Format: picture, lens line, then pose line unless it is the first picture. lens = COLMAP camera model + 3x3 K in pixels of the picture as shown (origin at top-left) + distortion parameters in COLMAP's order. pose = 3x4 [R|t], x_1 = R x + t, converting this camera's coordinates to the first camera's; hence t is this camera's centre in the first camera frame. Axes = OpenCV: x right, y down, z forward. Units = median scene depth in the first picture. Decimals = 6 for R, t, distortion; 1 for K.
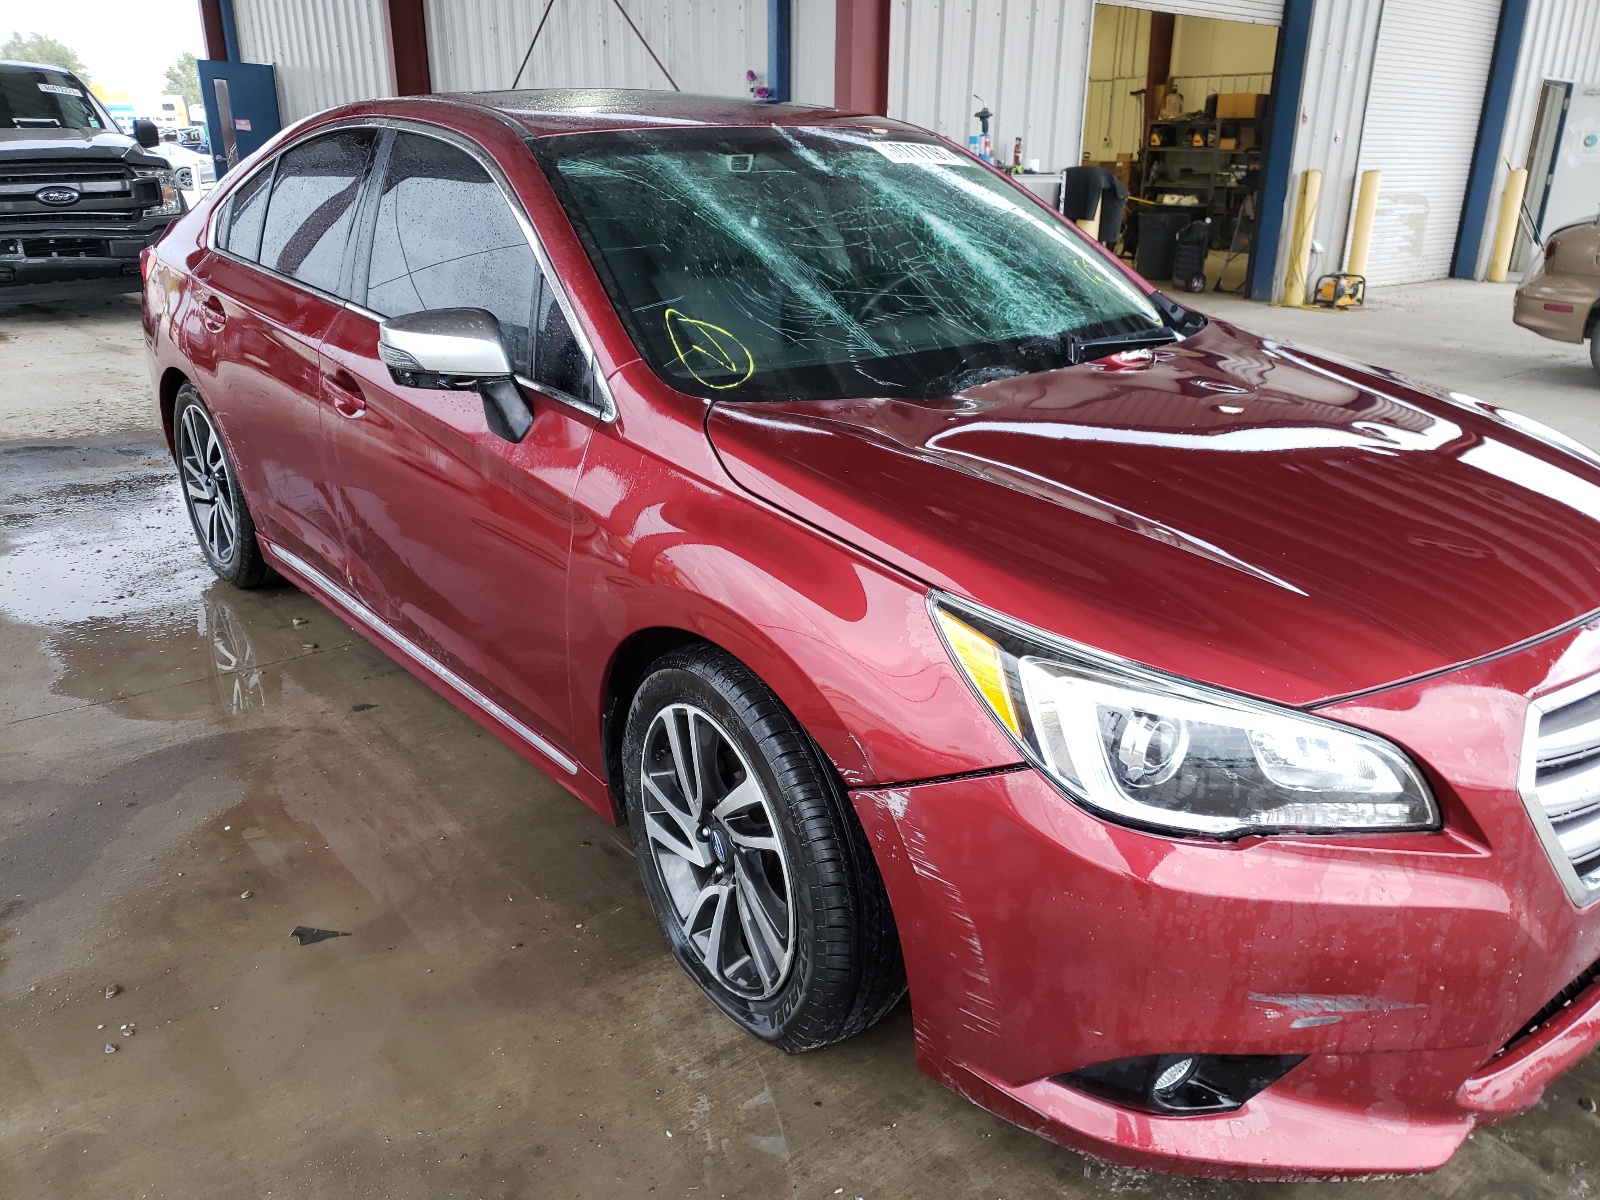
lens RADIAL K [[1221.8, 0, 810.4], [0, 1221.8, 600.8], [0, 0, 1]] dist [0.017520, 0.005589]
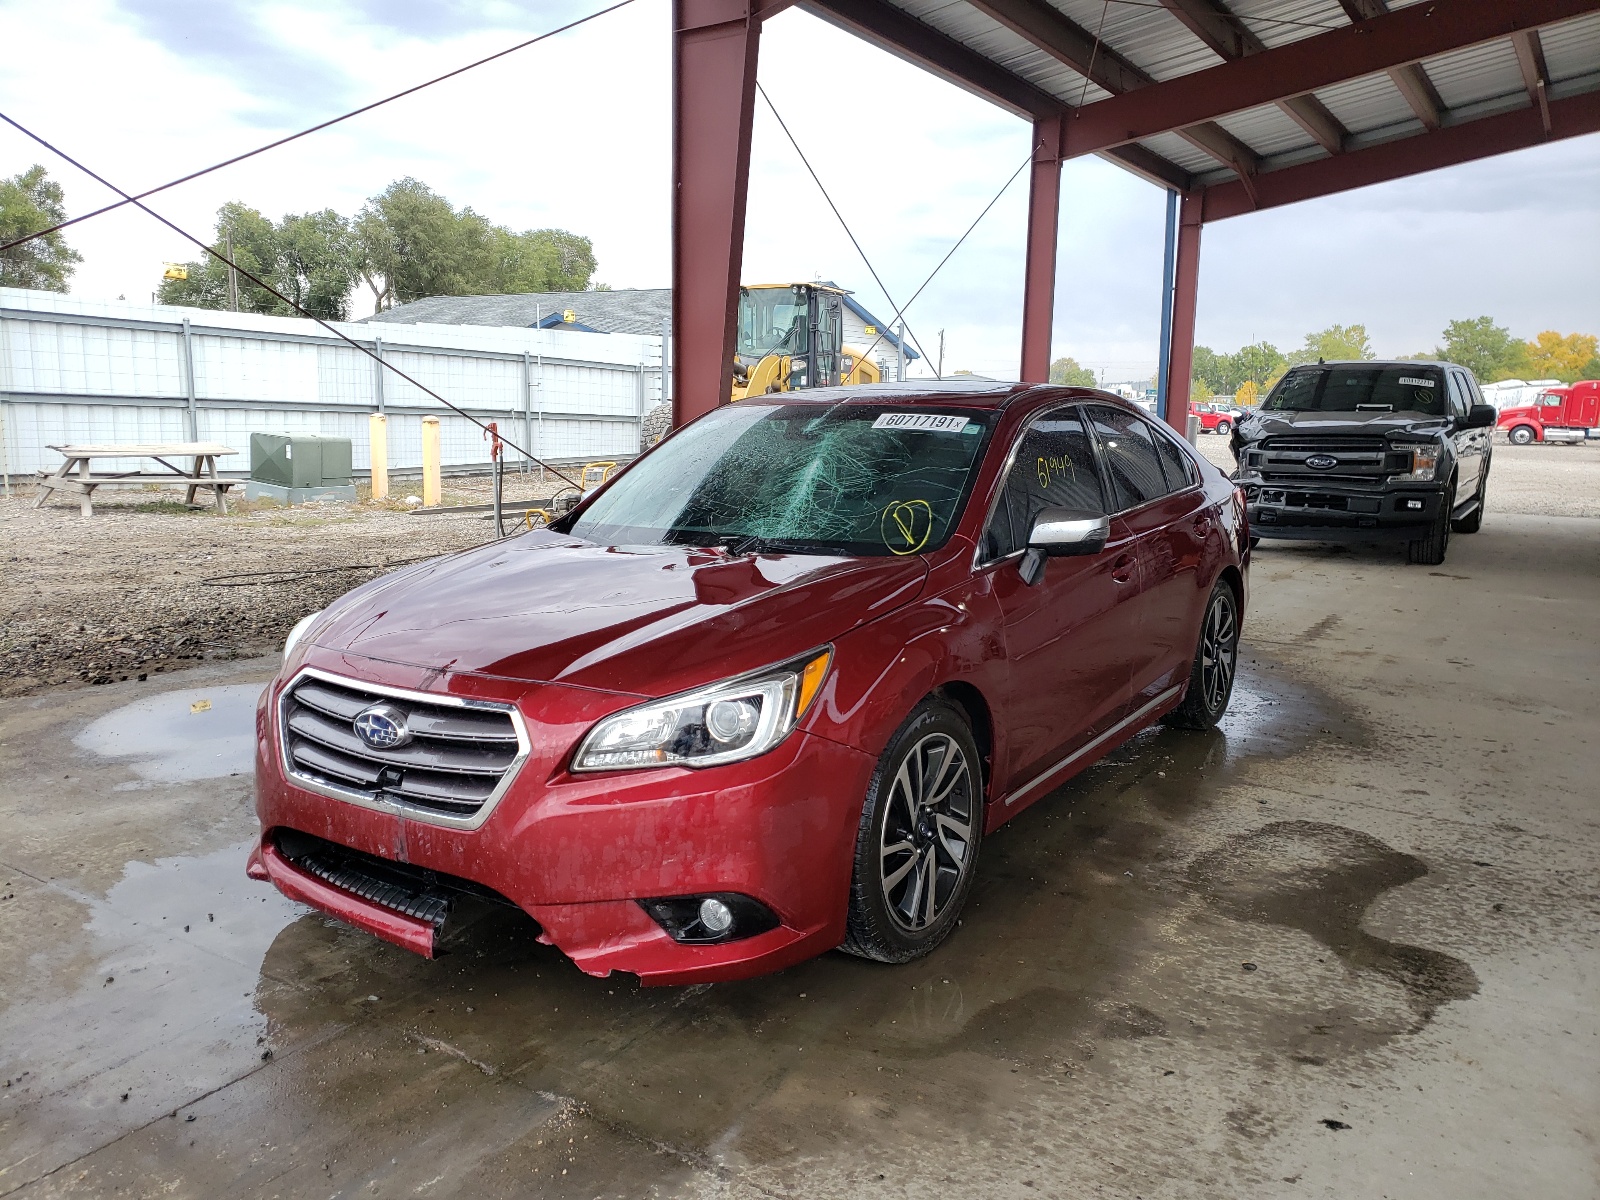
lens RADIAL K [[1221.8, 0, 805.3], [0, 1221.8, 596.8], [0, 0, 1]] dist [0.017520, 0.005589]
pose [[0.291993, 0.140232, -0.946084, 1.348532], [-0.342559, 0.938901, 0.033442, -0.183153], [0.892969, 0.314325, 0.322190, 0.516975]]
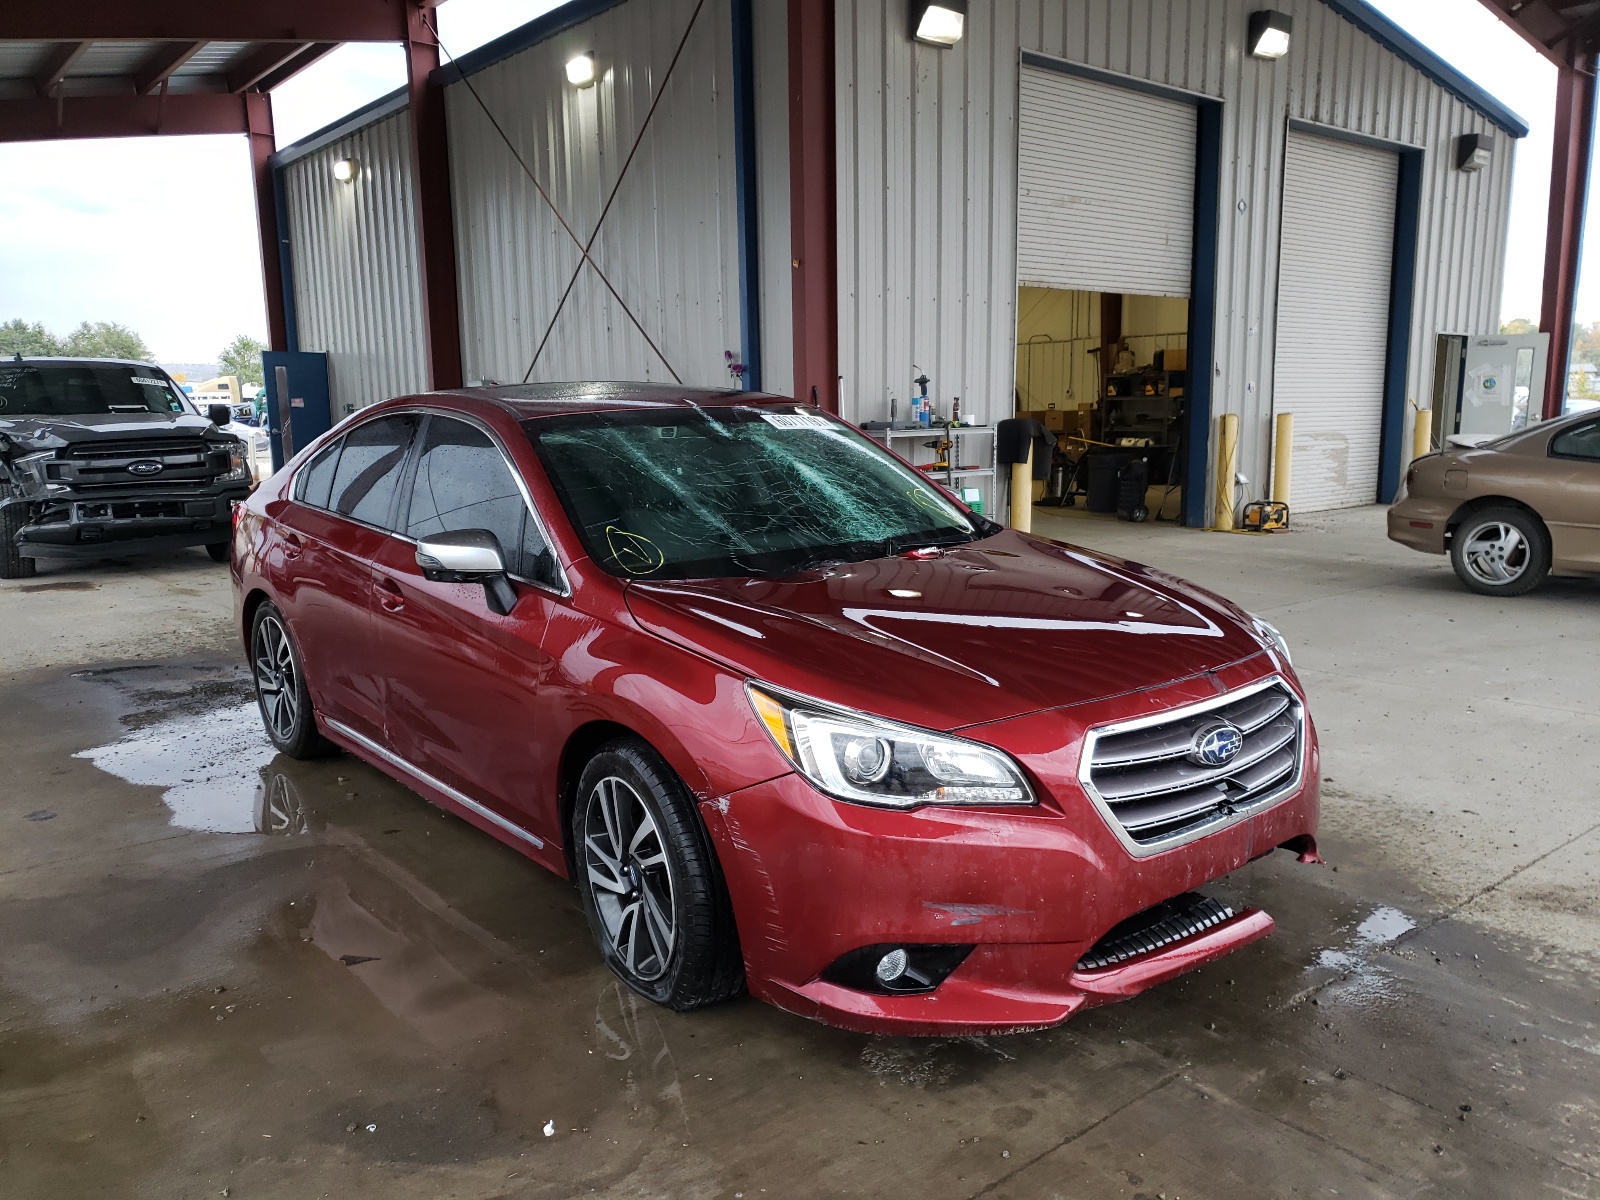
lens RADIAL K [[1221.8, 0, 797.7], [0, 1221.8, 603.7], [0, 0, 1]] dist [0.017520, 0.005589]
pose [[0.999454, -0.025128, -0.021461, 0.112421], [0.020574, 0.981386, -0.190940, 0.113750], [0.025859, 0.190394, 0.981367, -0.348284]]
